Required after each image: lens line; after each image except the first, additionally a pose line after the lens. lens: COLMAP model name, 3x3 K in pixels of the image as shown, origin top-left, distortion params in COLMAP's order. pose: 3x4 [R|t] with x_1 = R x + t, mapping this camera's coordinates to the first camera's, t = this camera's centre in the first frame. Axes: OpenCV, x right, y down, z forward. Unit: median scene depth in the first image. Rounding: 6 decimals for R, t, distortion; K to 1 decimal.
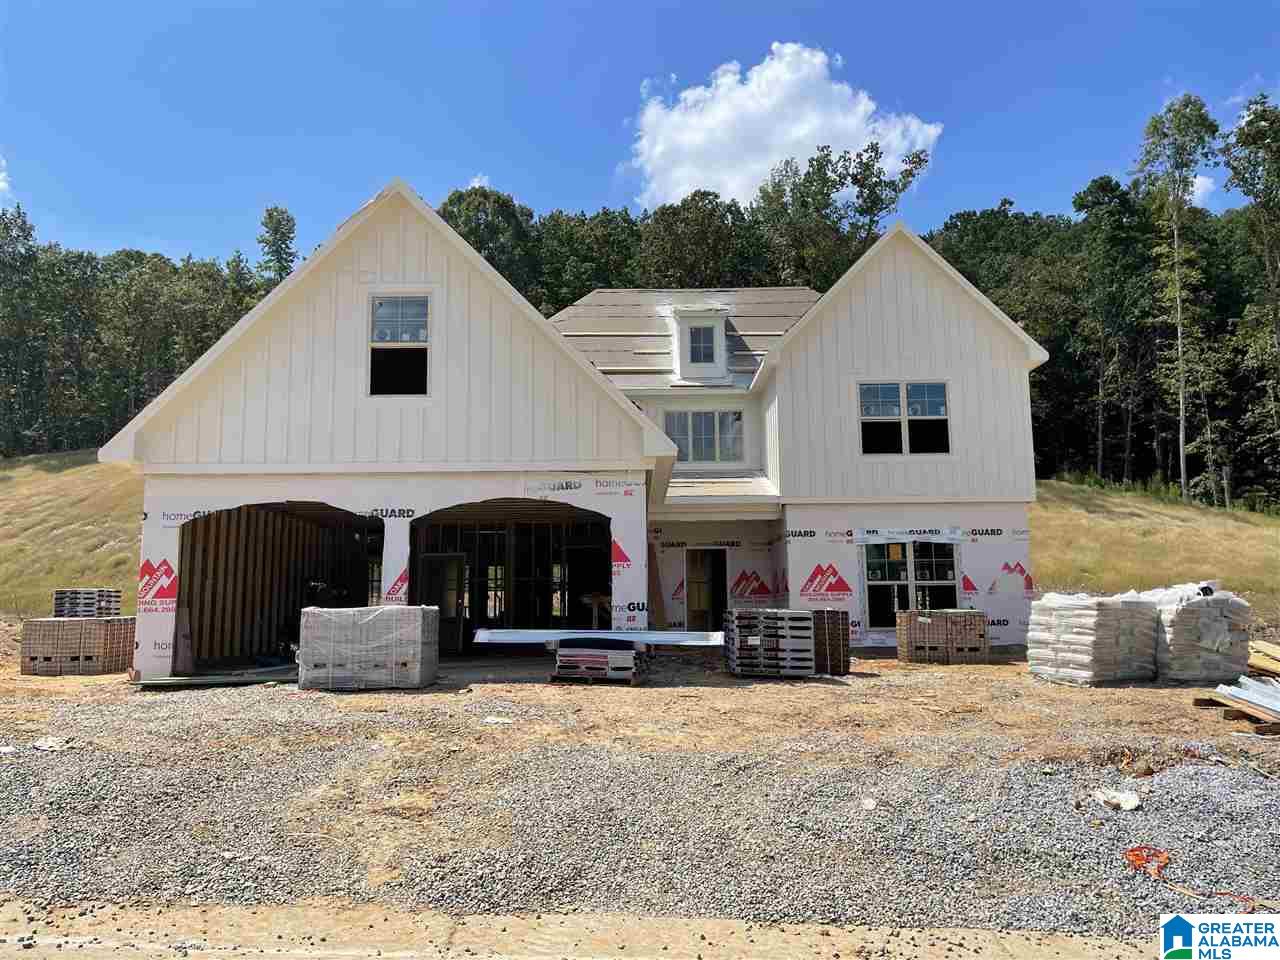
lens RADIAL K [[967.3, 0, 640.2], [0, 967.3, 486.6], [0, 0, 1]] dist [0.062173, -0.066852]
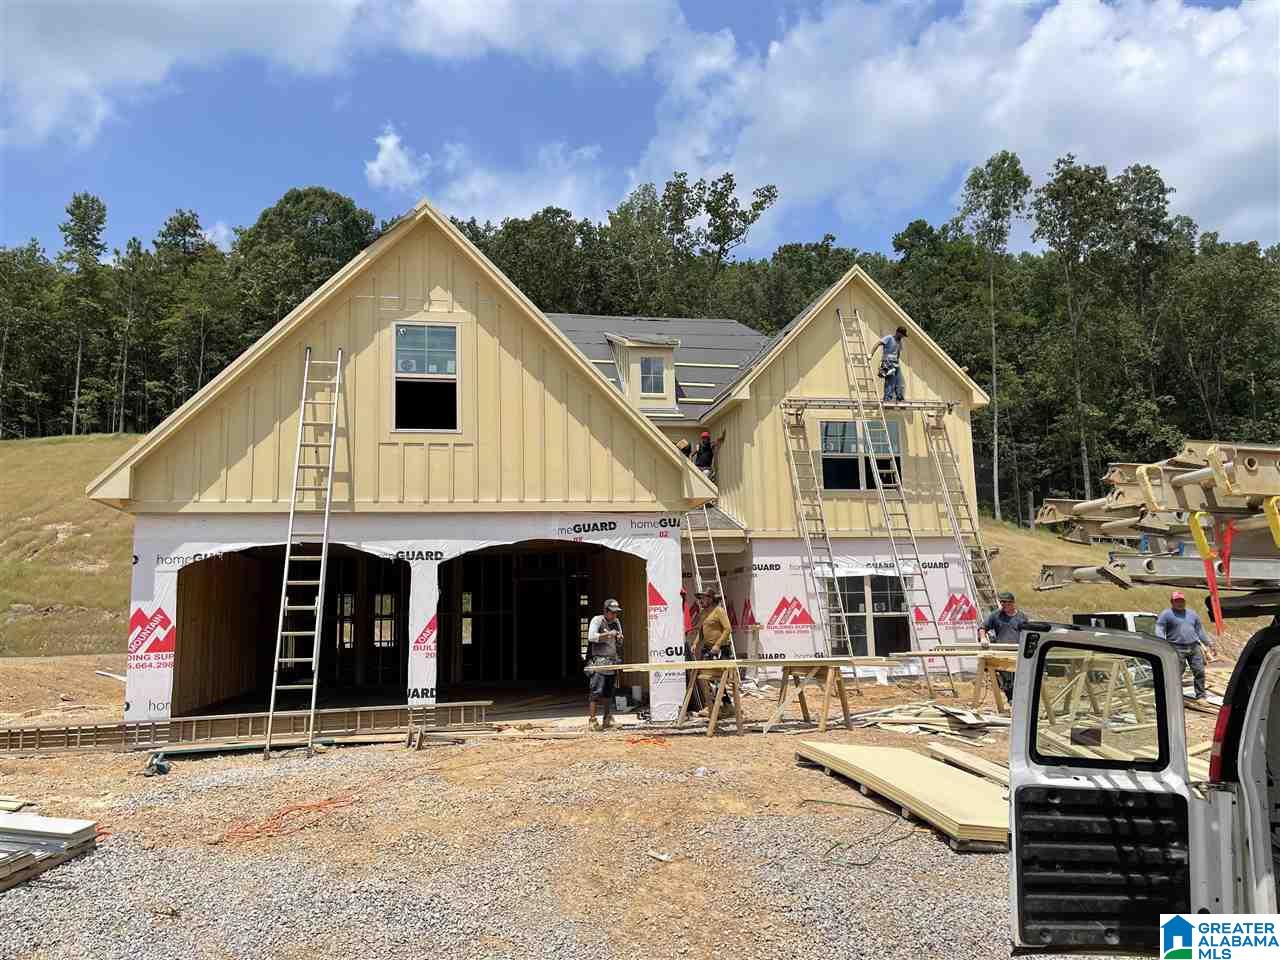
lens RADIAL K [[967.3, 0, 628.4], [0, 967.3, 502.2], [0, 0, 1]] dist [0.062173, -0.066852]
pose [[0.981705, 0.008953, 0.190195, -0.164179], [-0.009428, 0.999954, 0.001594, -0.019272], [-0.190172, -0.003358, 0.981745, 0.030163]]
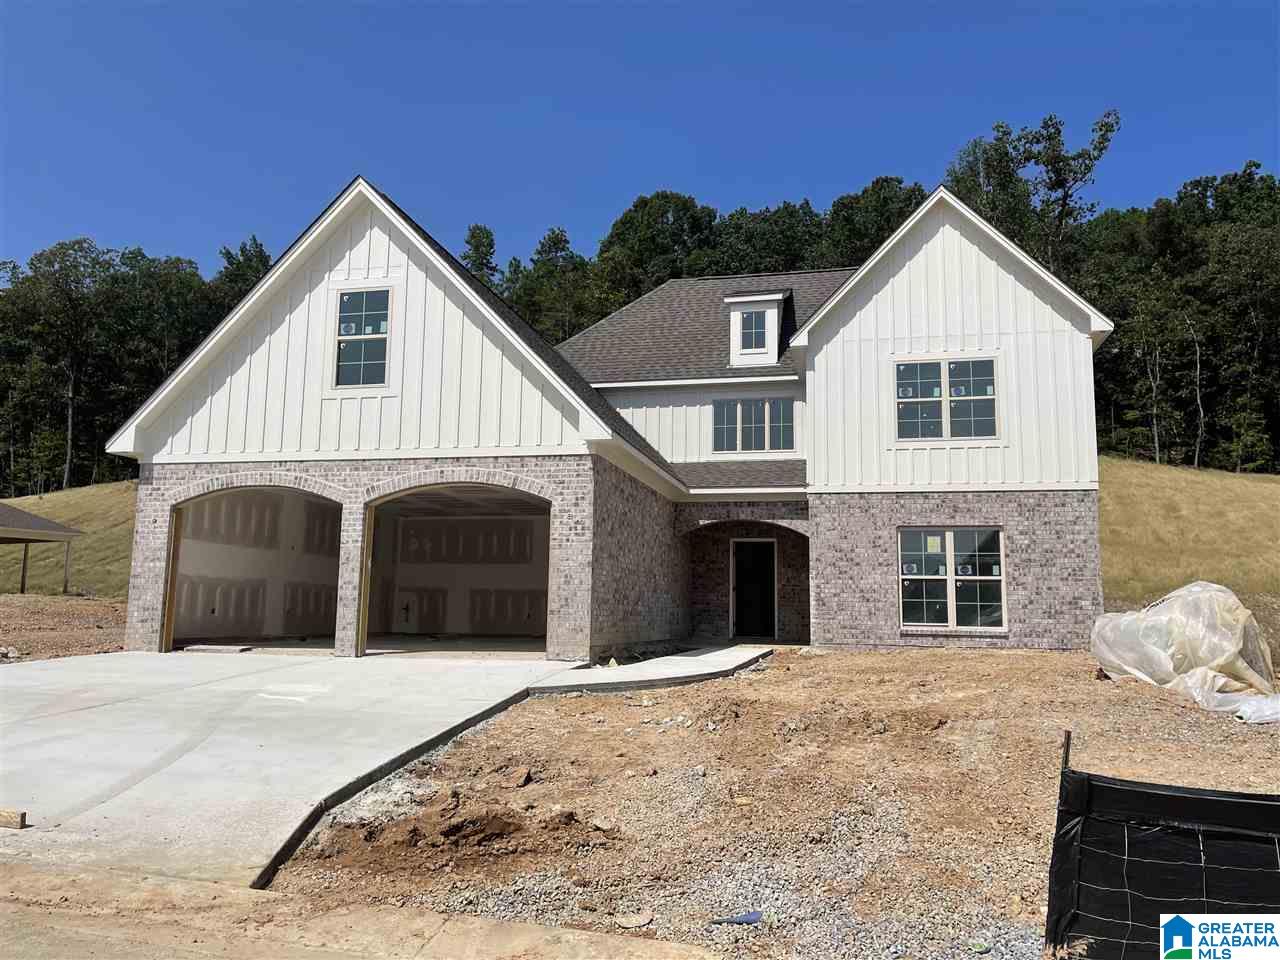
lens RADIAL K [[967.3, 0, 657.2], [0, 967.3, 469.9], [0, 0, 1]] dist [0.062173, -0.066852]
pose [[0.974000, -0.008240, -0.226399, 0.208922], [0.004072, 0.999814, -0.018869, 0.012577], [0.226512, 0.017457, 0.973852, 0.038448]]
